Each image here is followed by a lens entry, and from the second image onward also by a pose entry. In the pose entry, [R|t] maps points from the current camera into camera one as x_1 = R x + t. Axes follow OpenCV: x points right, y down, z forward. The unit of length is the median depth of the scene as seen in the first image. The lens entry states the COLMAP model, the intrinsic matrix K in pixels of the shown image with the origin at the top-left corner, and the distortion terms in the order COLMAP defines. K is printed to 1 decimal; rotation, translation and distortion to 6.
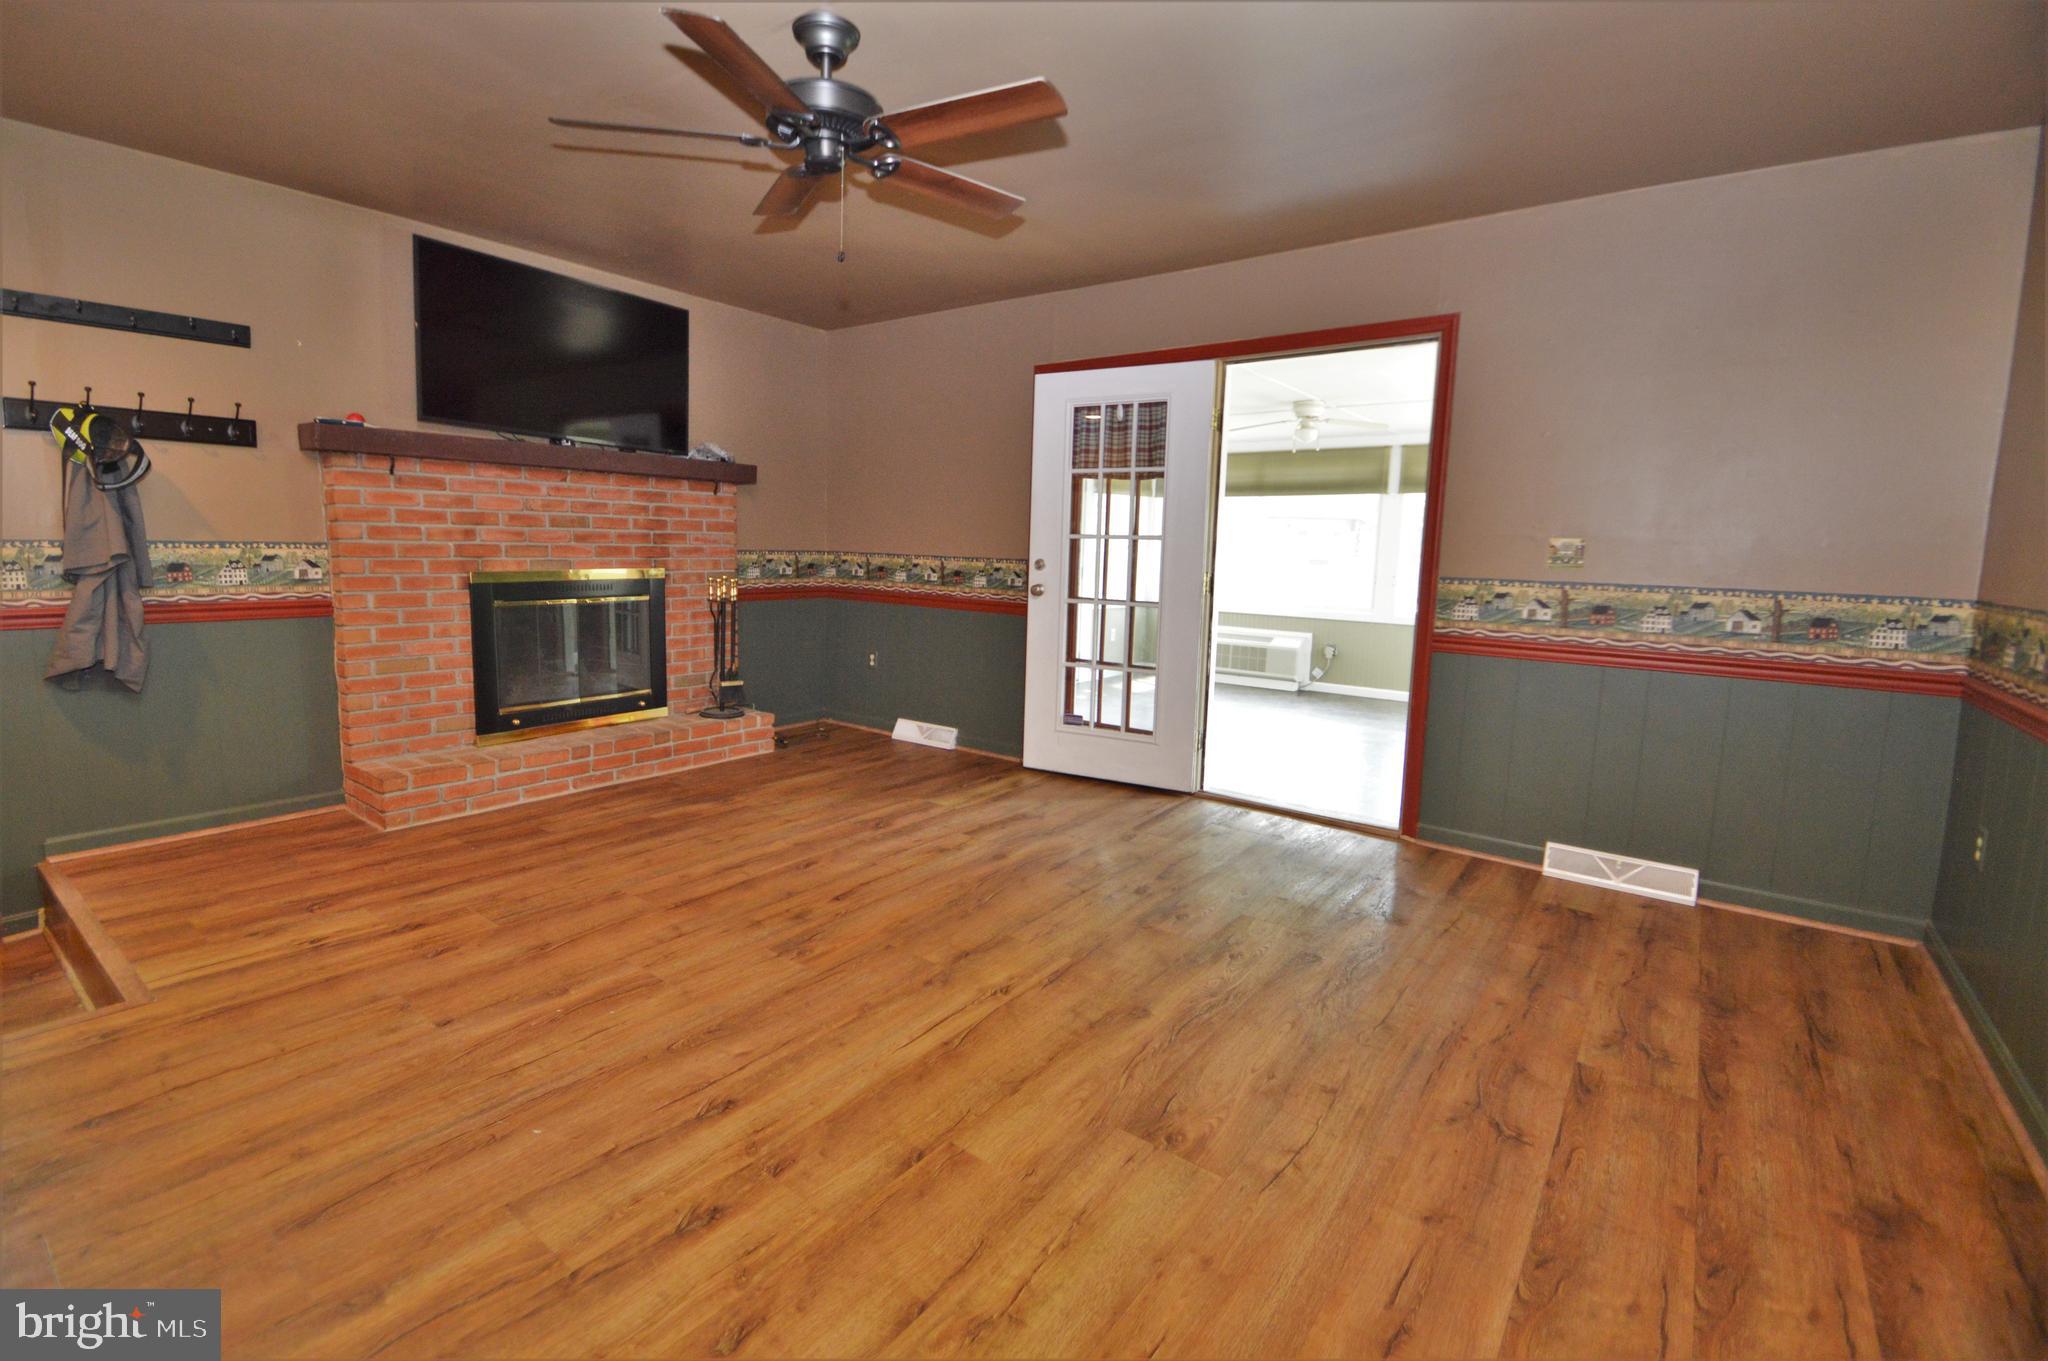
lens RADIAL K [[902.4, 0, 1011.5], [0, 902.4, 650.3], [0, 0, 1]] dist [0.004604, -0.011202]
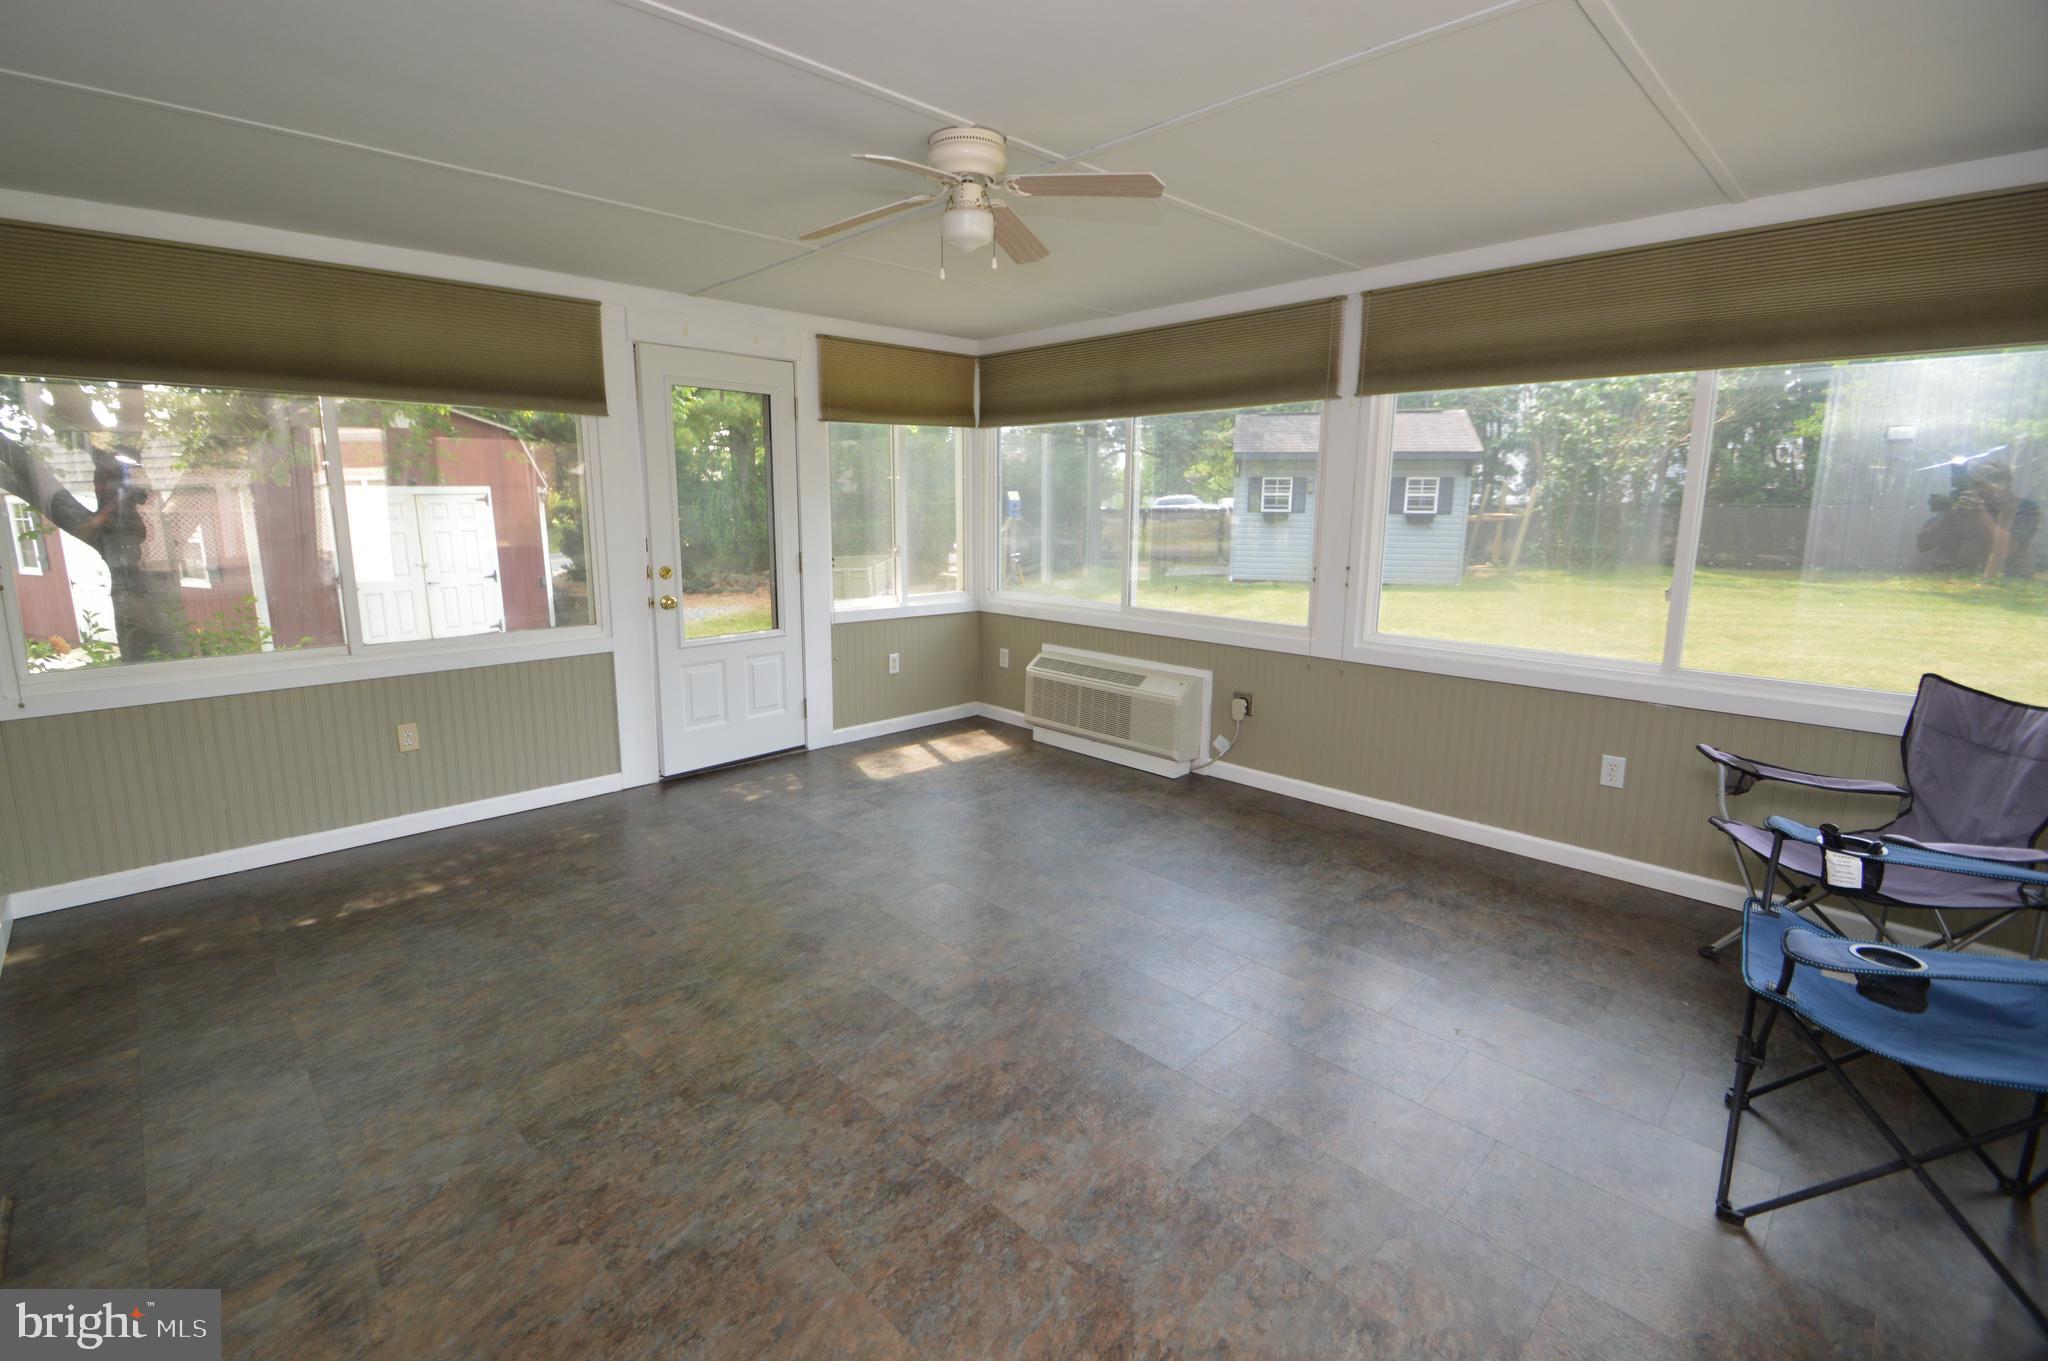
lens RADIAL K [[902.4, 0, 1014.4], [0, 902.4, 661.9], [0, 0, 1]] dist [0.004604, -0.011202]
pose [[0.988092, 0.007578, -0.153675, 0.846471], [0.001066, 0.998425, 0.056090, -0.152473], [0.153858, -0.055586, 0.986528, 1.278504]]
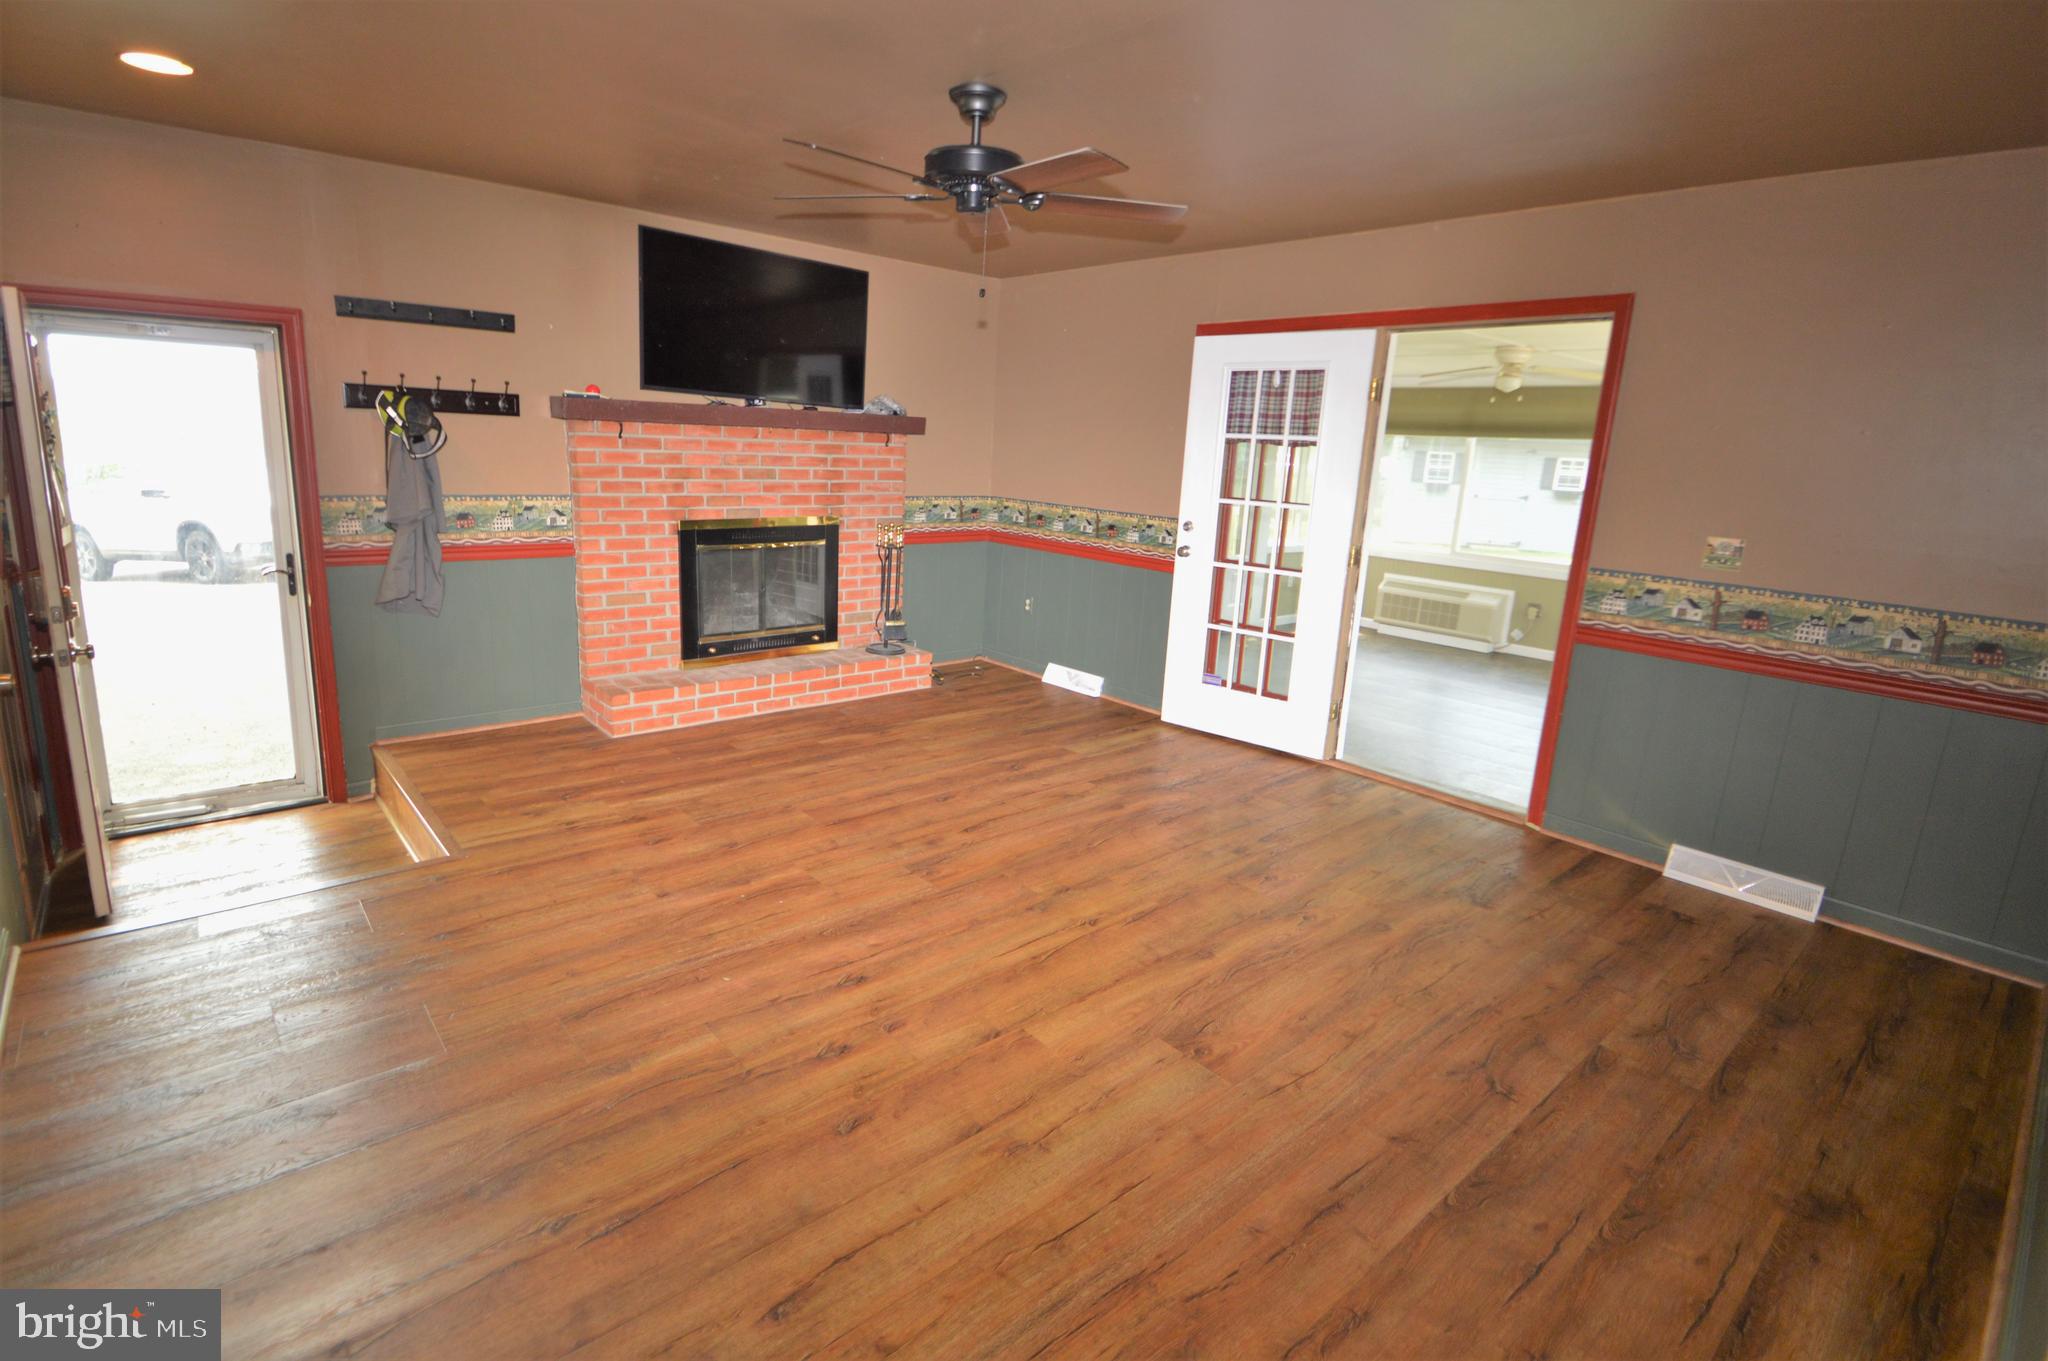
lens RADIAL K [[968.9, 0, 1018.4], [0, 968.9, 662.0], [0, 0, 1]] dist [-0.012150, -0.003981]
pose [[0.979998, 0.067775, -0.187111, 0.081629], [-0.049104, 0.993501, 0.102683, -0.063778], [0.192854, -0.091441, 0.976957, -0.165106]]
